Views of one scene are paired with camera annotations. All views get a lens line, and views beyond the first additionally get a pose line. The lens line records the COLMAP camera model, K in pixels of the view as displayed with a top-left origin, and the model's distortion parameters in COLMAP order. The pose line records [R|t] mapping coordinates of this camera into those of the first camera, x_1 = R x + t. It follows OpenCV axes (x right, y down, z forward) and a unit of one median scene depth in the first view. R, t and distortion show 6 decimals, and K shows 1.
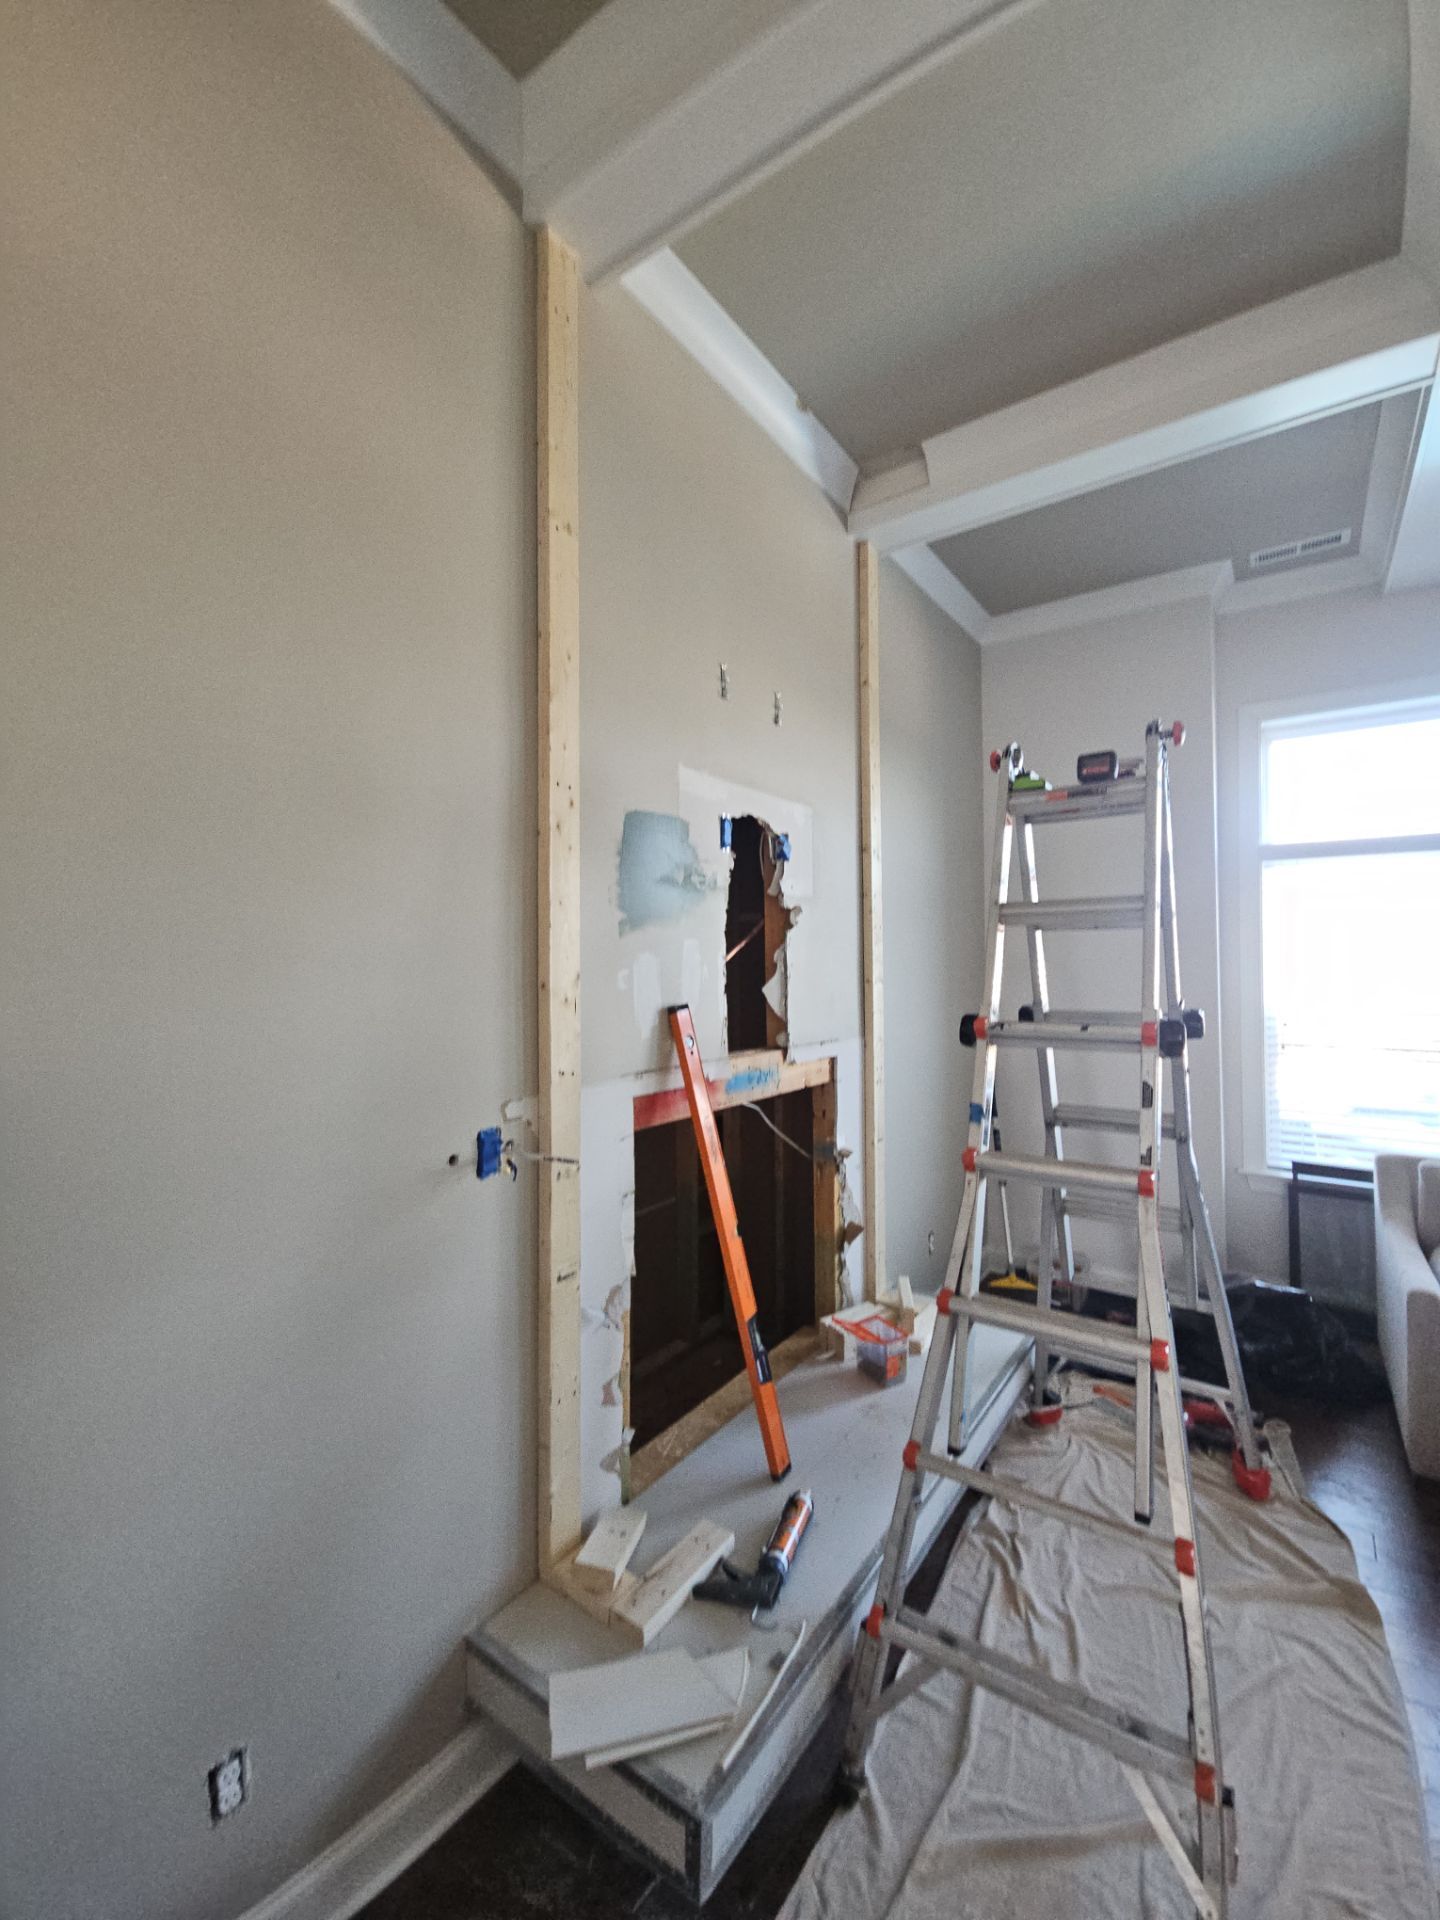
lens RADIAL K [[788.5, 0, 735.3], [0, 788.5, 954.5], [0, 0, 1]] dist [-0.007915, 0.000652]
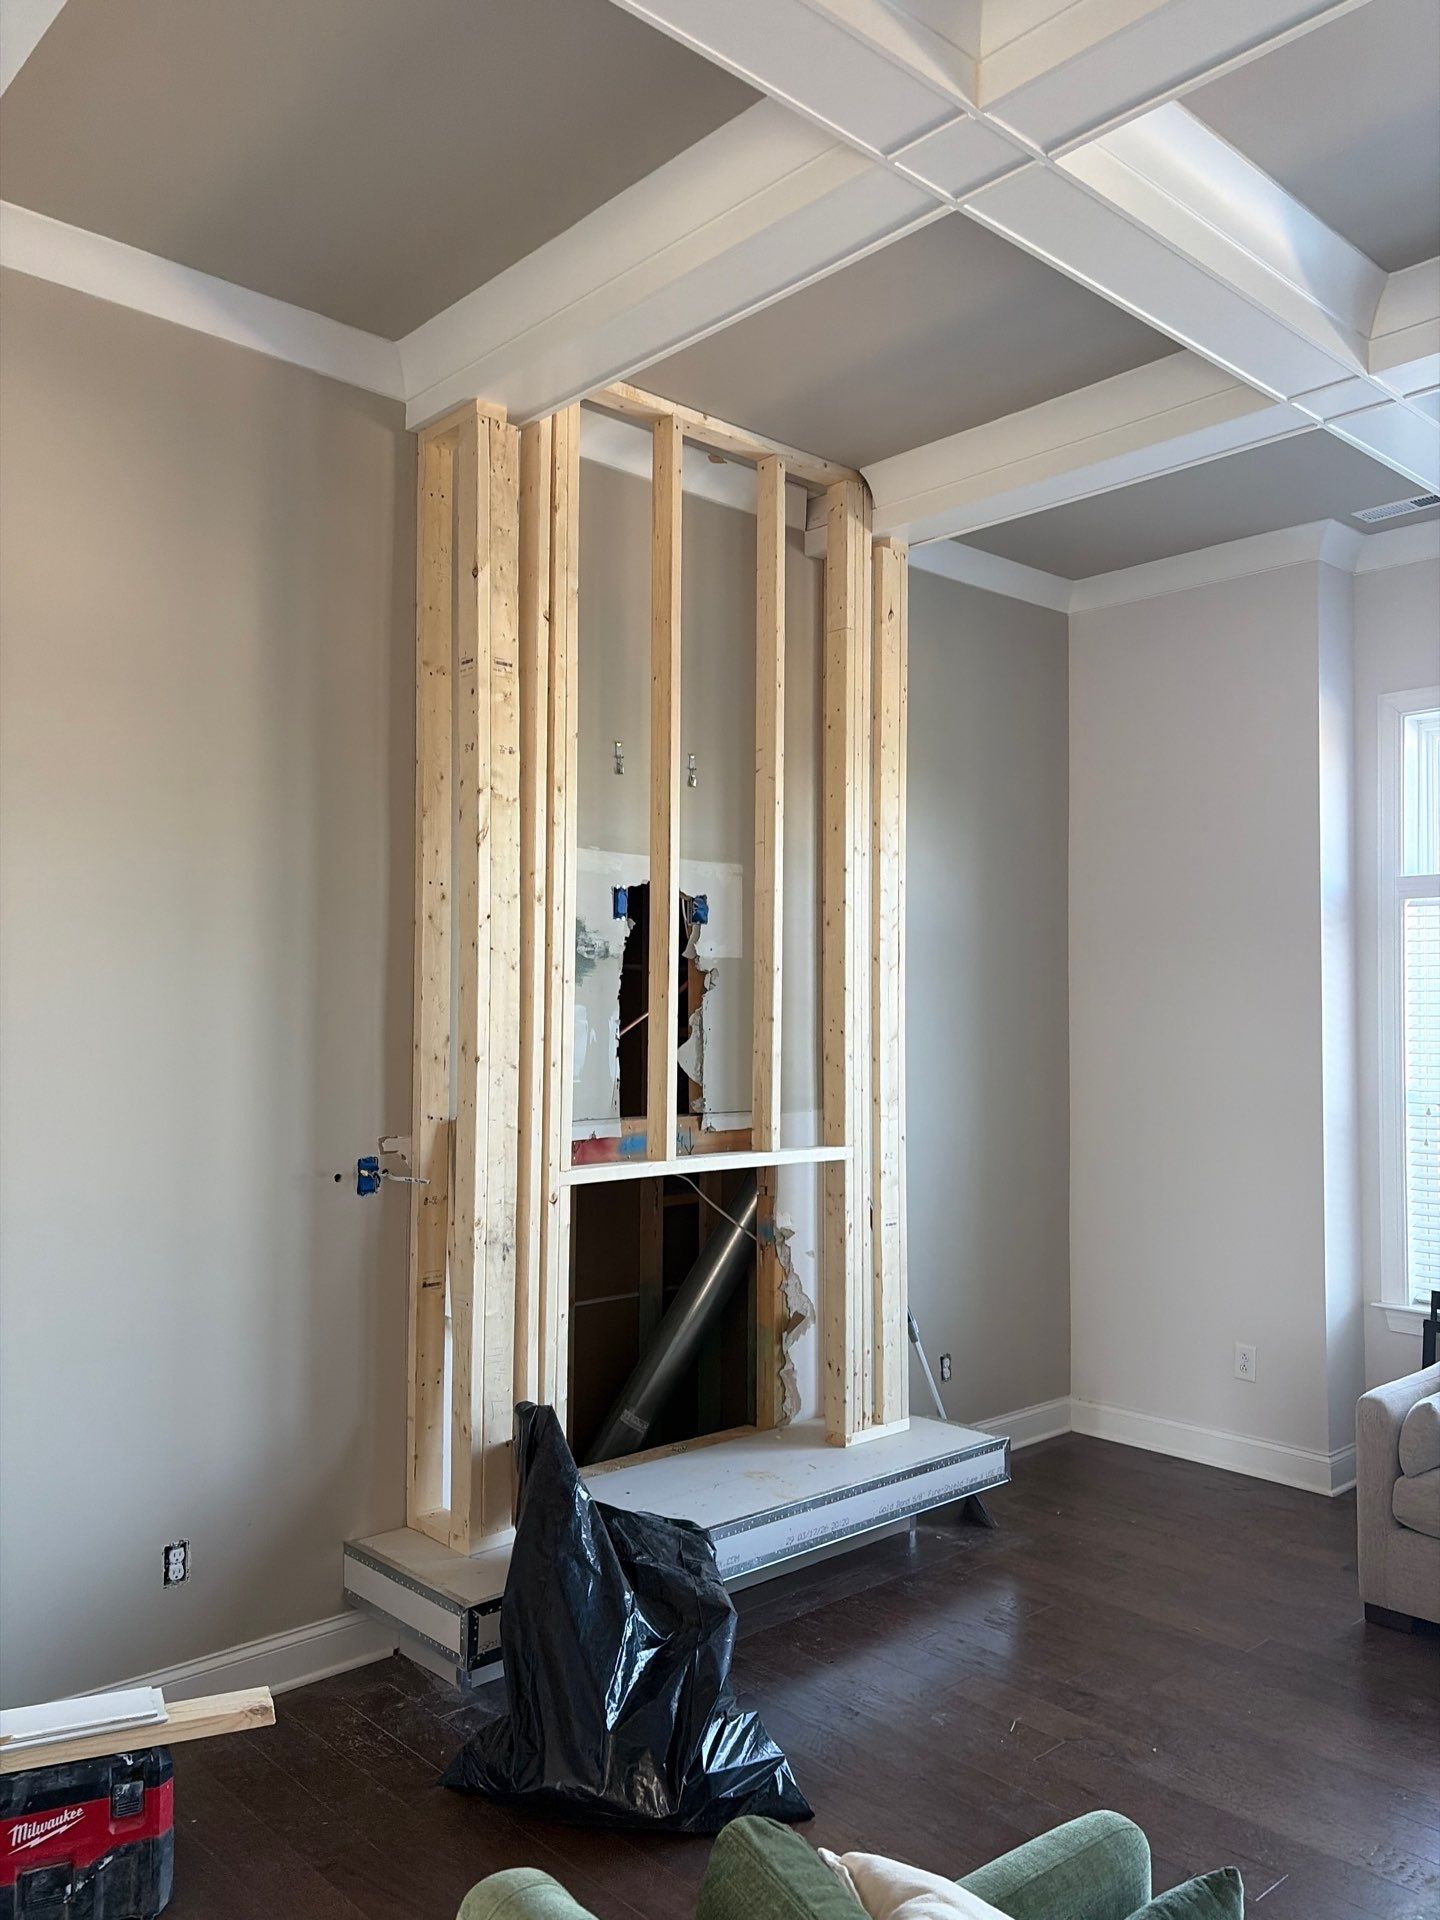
lens RADIAL K [[1423.6, 0, 712.8], [0, 1423.6, 933.5], [0, 0, 1]] dist [0.004255, -0.000250]
pose [[0.975952, -0.006257, -0.217897, 0.473933], [-0.003889, 0.998929, -0.046104, -0.024395], [0.217952, 0.045843, 0.974882, -0.738644]]
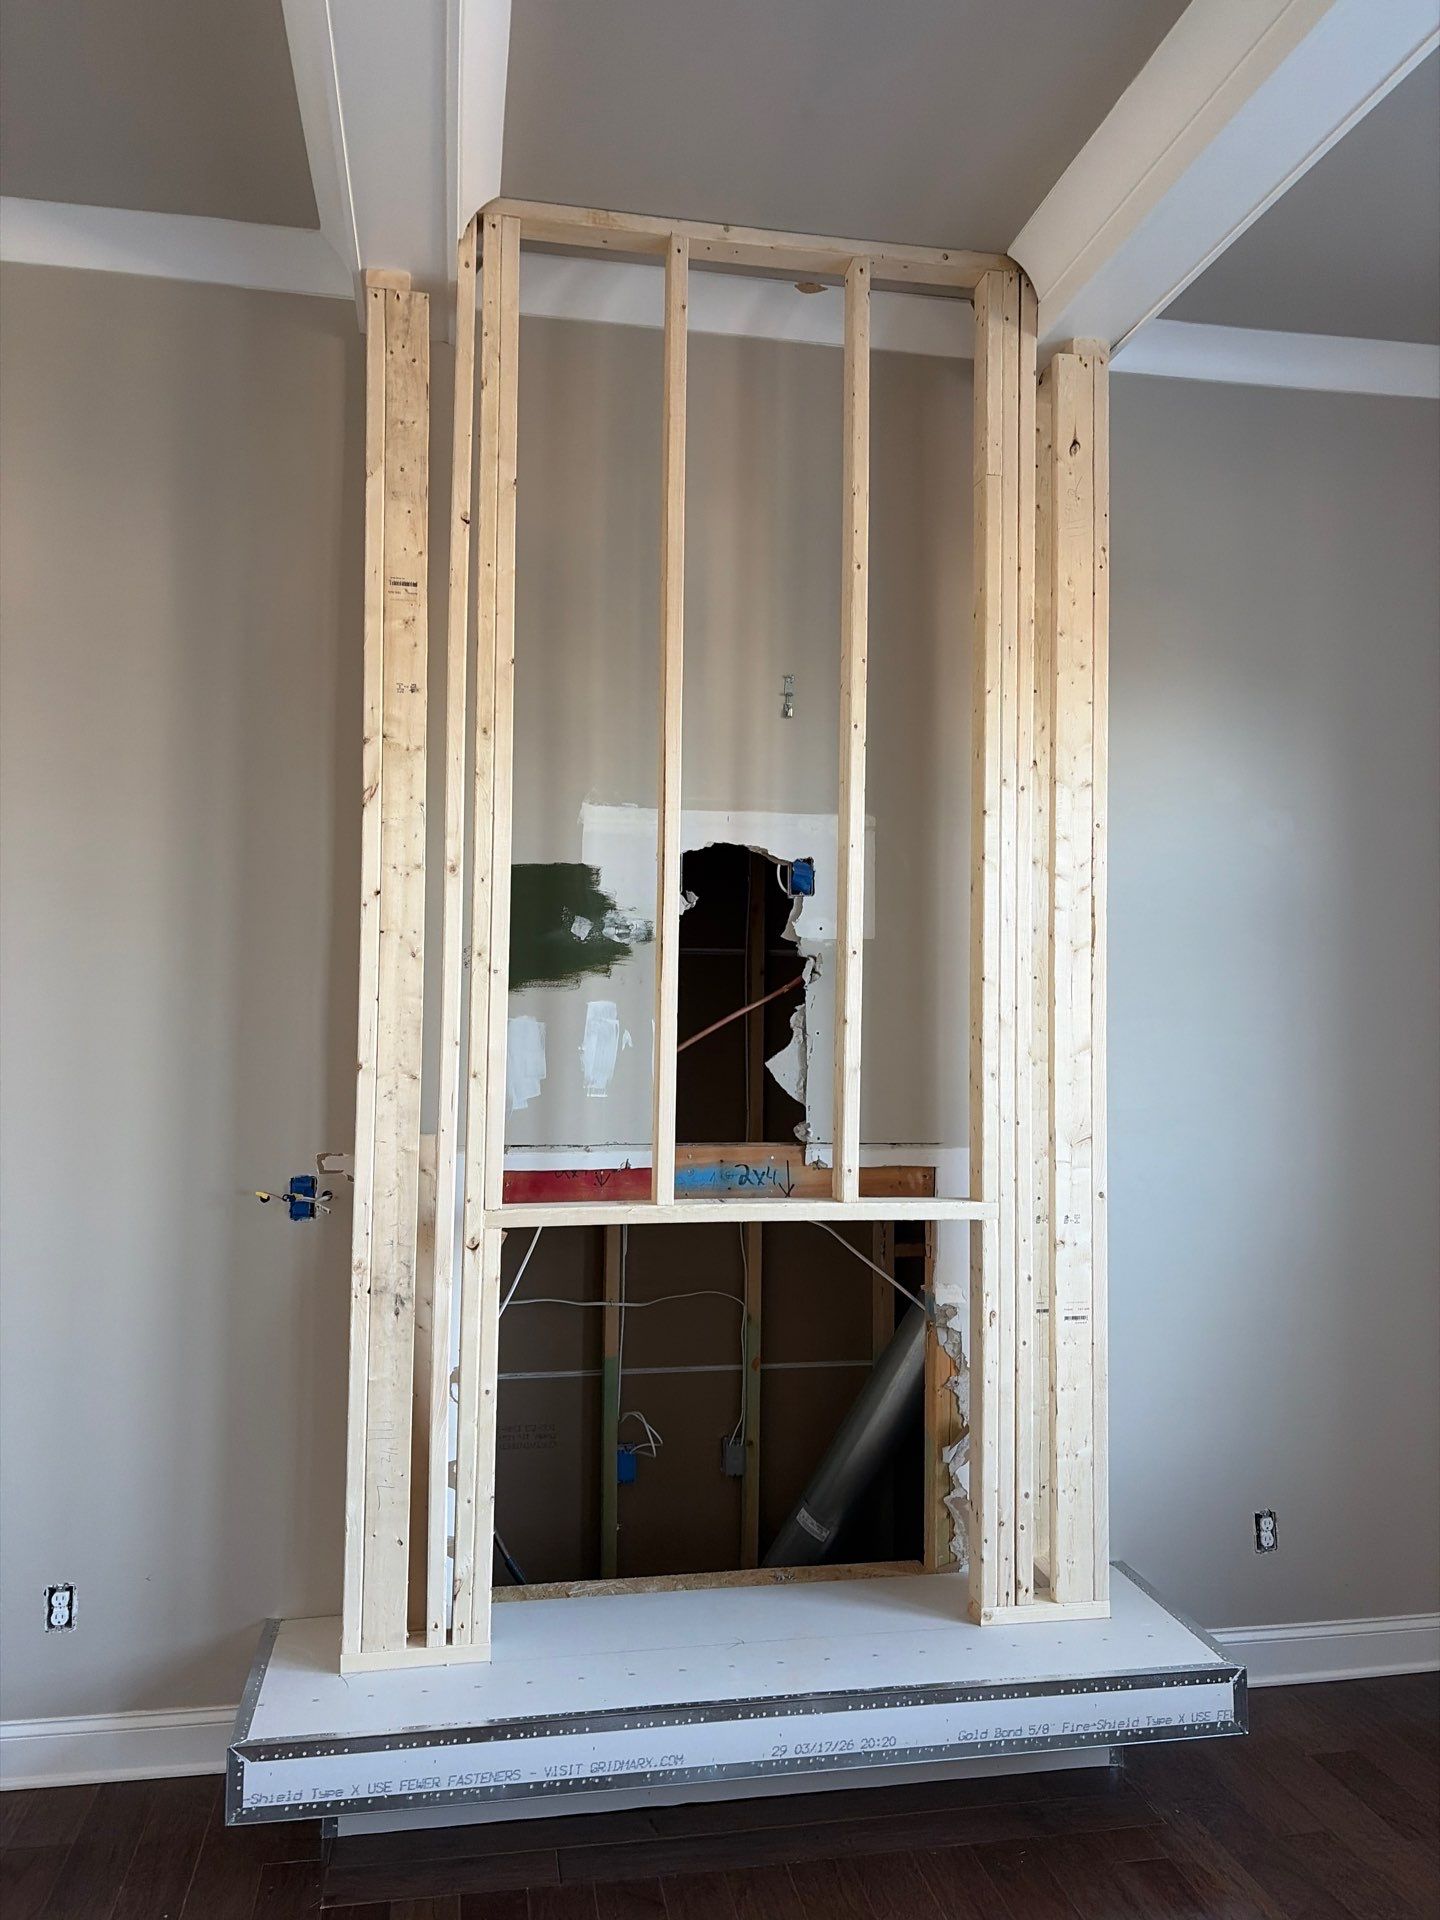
lens RADIAL K [[1423.6, 0, 683.0], [0, 1423.6, 932.0], [0, 0, 1]] dist [0.004255, -0.000250]
pose [[0.720632, -0.031326, -0.692609, 0.940259], [-0.001511, 0.998905, -0.046752, -0.019519], [0.693316, 0.034738, 0.719796, -0.058197]]
